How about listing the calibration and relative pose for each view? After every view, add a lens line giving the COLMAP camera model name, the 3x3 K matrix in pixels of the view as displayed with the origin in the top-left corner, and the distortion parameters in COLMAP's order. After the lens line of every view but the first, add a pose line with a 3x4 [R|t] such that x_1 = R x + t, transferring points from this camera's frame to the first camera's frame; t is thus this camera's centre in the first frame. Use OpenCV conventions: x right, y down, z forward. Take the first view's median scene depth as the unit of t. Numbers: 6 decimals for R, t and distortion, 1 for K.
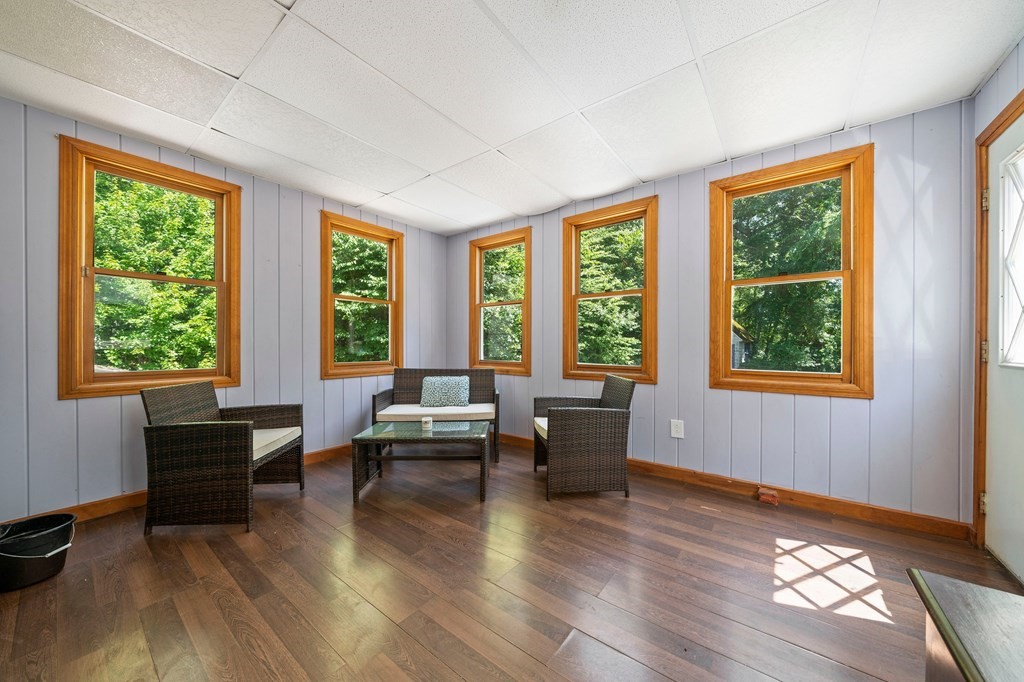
lens RADIAL K [[352.5, 0, 510.6], [0, 352.5, 338.2], [0, 0, 1]] dist [-0.006883, -0.000198]
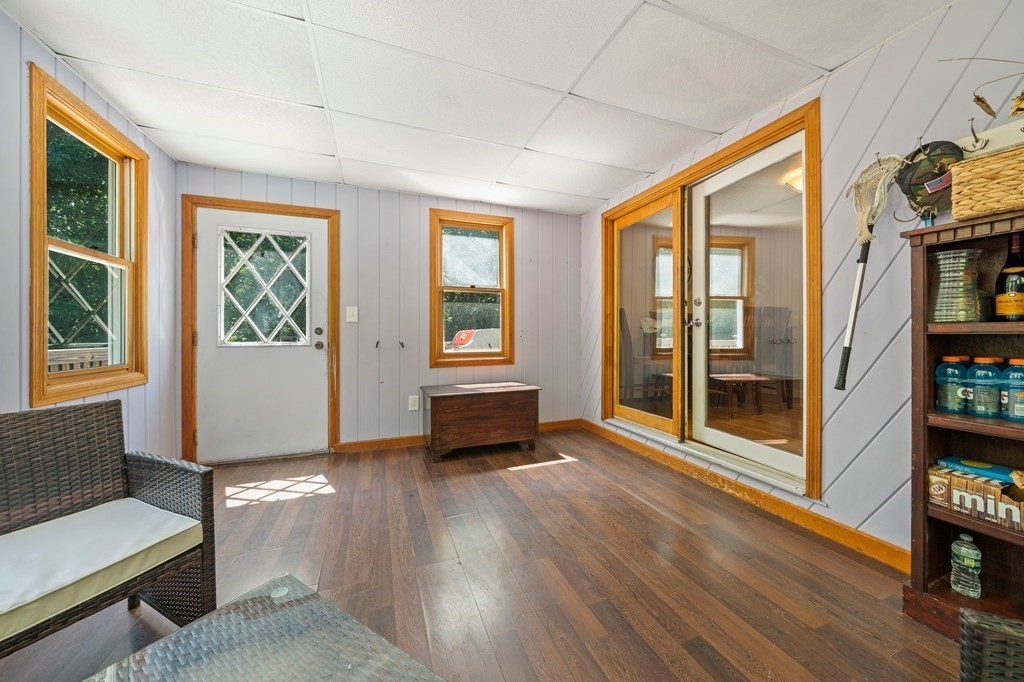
lens RADIAL K [[352.5, 0, 510.6], [0, 352.5, 338.2], [0, 0, 1]] dist [-0.006883, -0.000198]
pose [[-0.843602, -0.001054, 0.536968, -0.580023], [0.003079, 0.999972, 0.006800, 0.024666], [-0.536961, 0.007390, -0.843575, 1.399091]]
